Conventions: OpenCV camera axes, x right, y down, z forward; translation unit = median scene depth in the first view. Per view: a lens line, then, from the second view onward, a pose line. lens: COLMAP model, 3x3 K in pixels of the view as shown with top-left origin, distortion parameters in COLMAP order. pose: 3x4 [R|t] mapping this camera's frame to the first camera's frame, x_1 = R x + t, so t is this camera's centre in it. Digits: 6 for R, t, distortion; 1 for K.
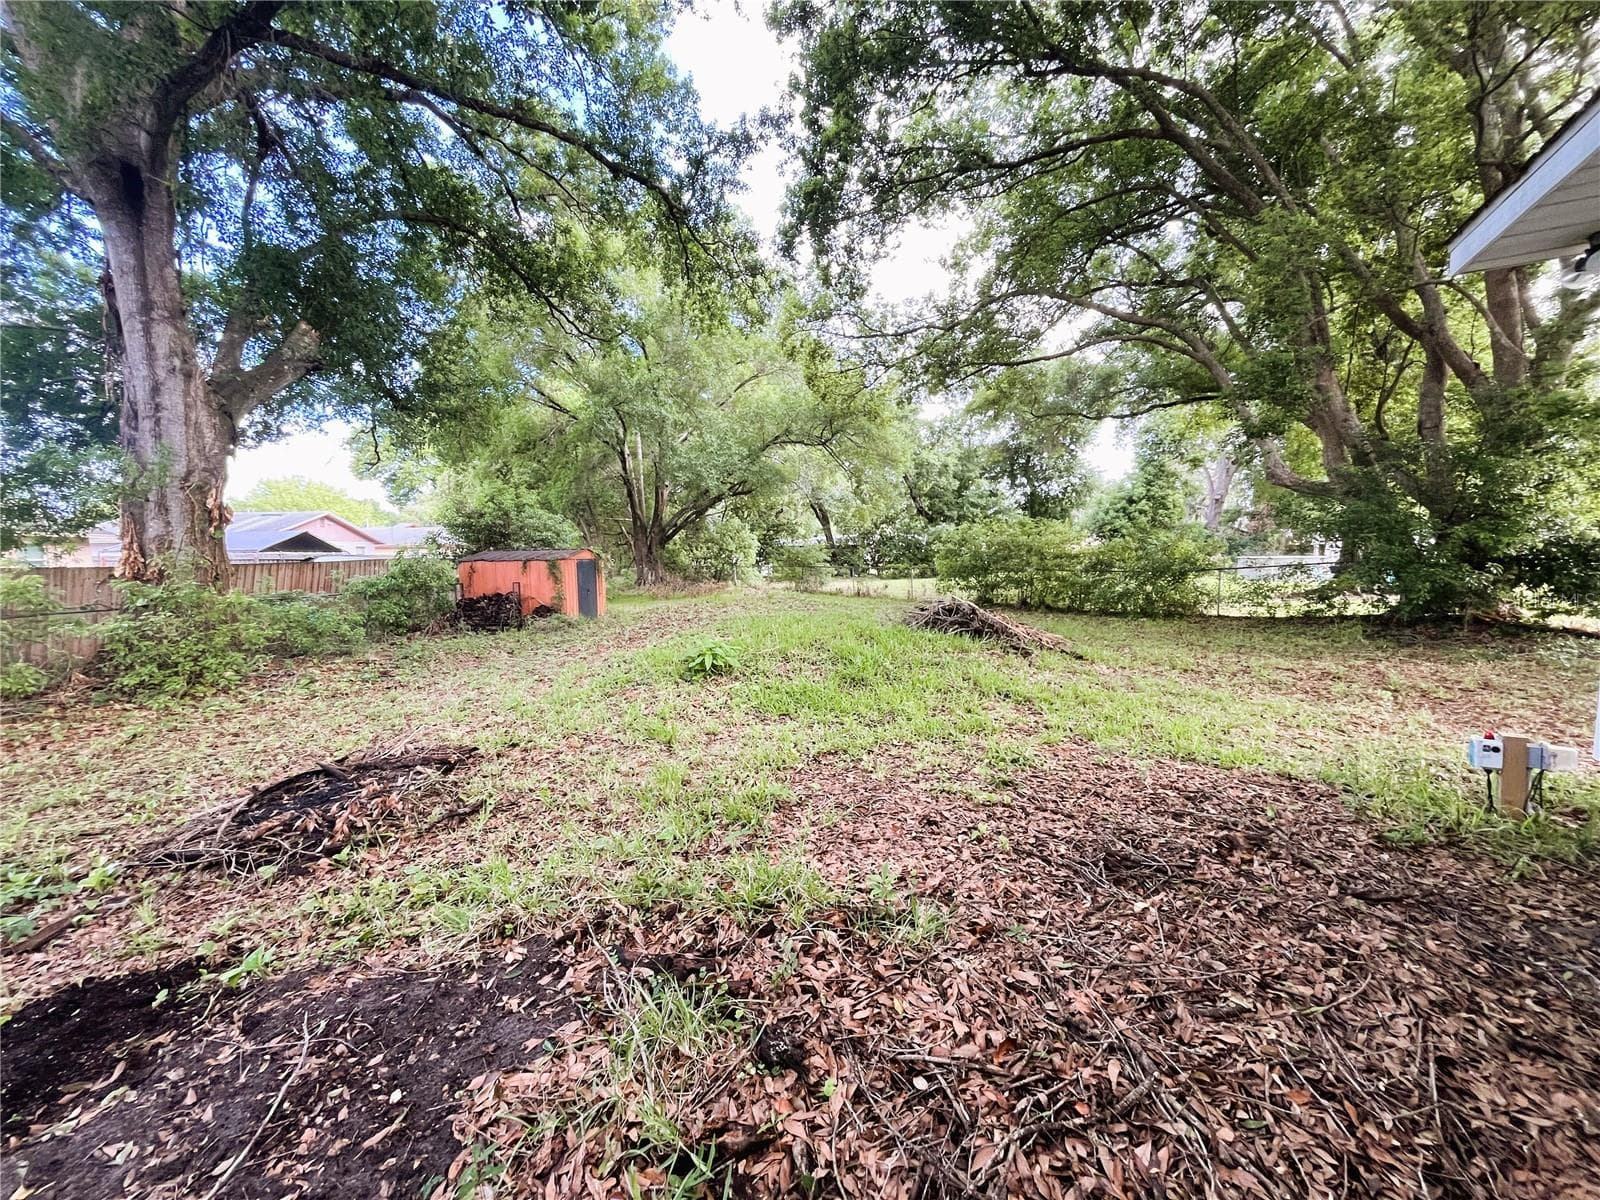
lens RADIAL K [[647.4, 0, 798.2], [0, 647.4, 606.8], [0, 0, 1]] dist [-0.001181, 0.000077]
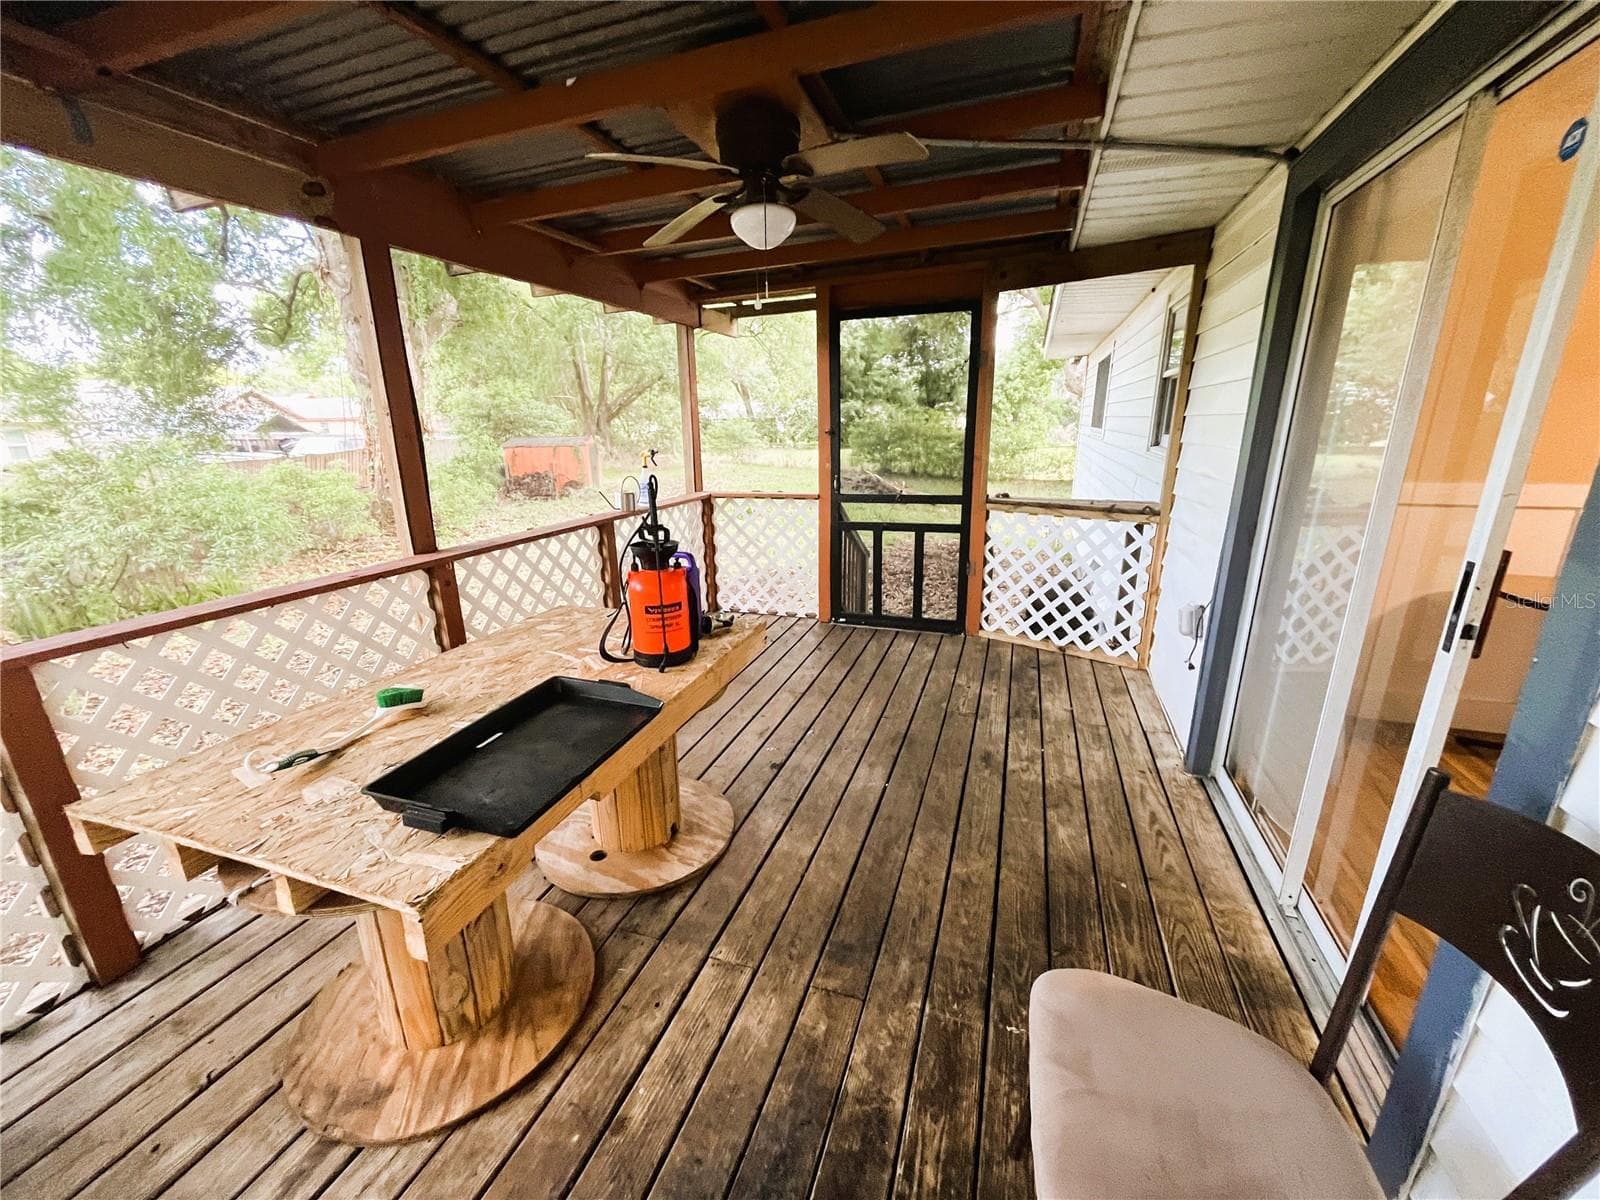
lens RADIAL K [[647.4, 0, 798.2], [0, 647.4, 606.8], [0, 0, 1]] dist [-0.001181, 0.000077]
pose [[0.988759, -0.043368, 0.143087, -0.056227], [0.013488, 0.978980, 0.203511, -0.004775], [-0.148905, -0.199294, 0.968560, -0.195921]]
